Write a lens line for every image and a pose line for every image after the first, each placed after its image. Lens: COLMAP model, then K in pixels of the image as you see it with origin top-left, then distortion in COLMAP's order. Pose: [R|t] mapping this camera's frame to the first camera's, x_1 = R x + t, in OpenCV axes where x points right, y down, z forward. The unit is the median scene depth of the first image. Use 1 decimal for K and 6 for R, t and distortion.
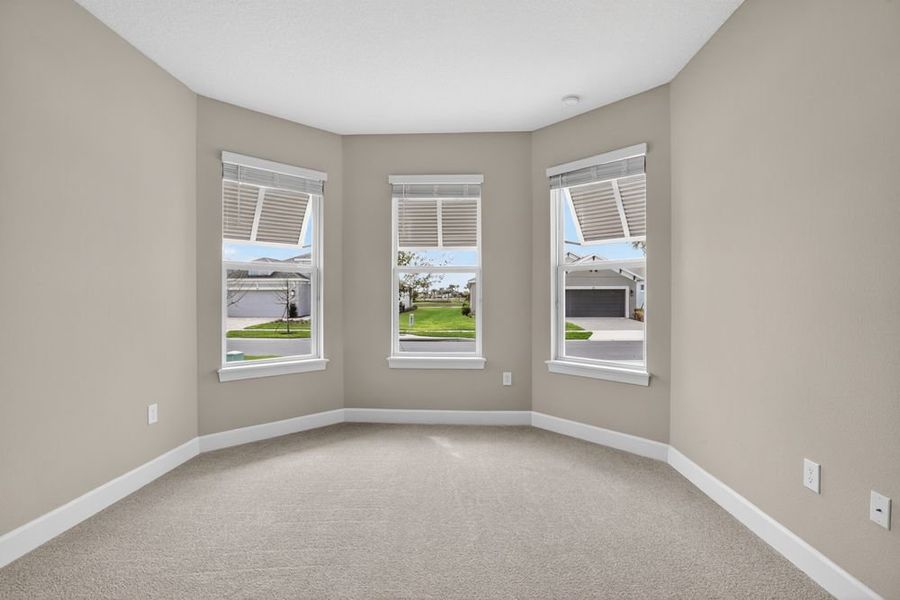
lens RADIAL K [[421.0, 0, 456.2], [0, 421.0, 300.0], [0, 0, 1]] dist [-0.007709, 0.001353]
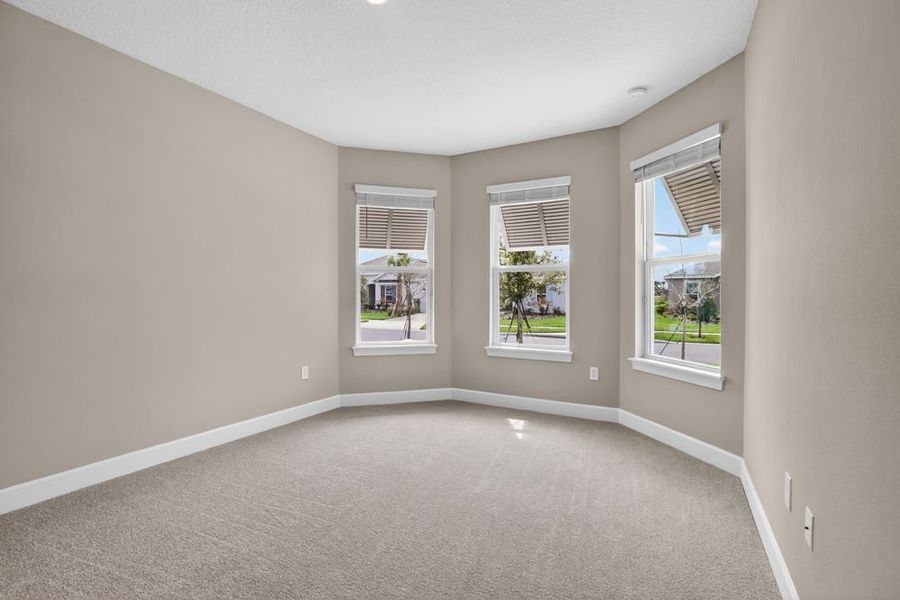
lens RADIAL K [[409.5, 0, 453.0], [0, 409.5, 300.5], [0, 0, 1]] dist [-0.022471, 0.001492]
pose [[0.898353, 0.007436, -0.439212, 0.270966], [-0.005216, 0.999967, 0.006262, 0.006843], [0.439244, -0.003334, 0.898362, -0.035485]]
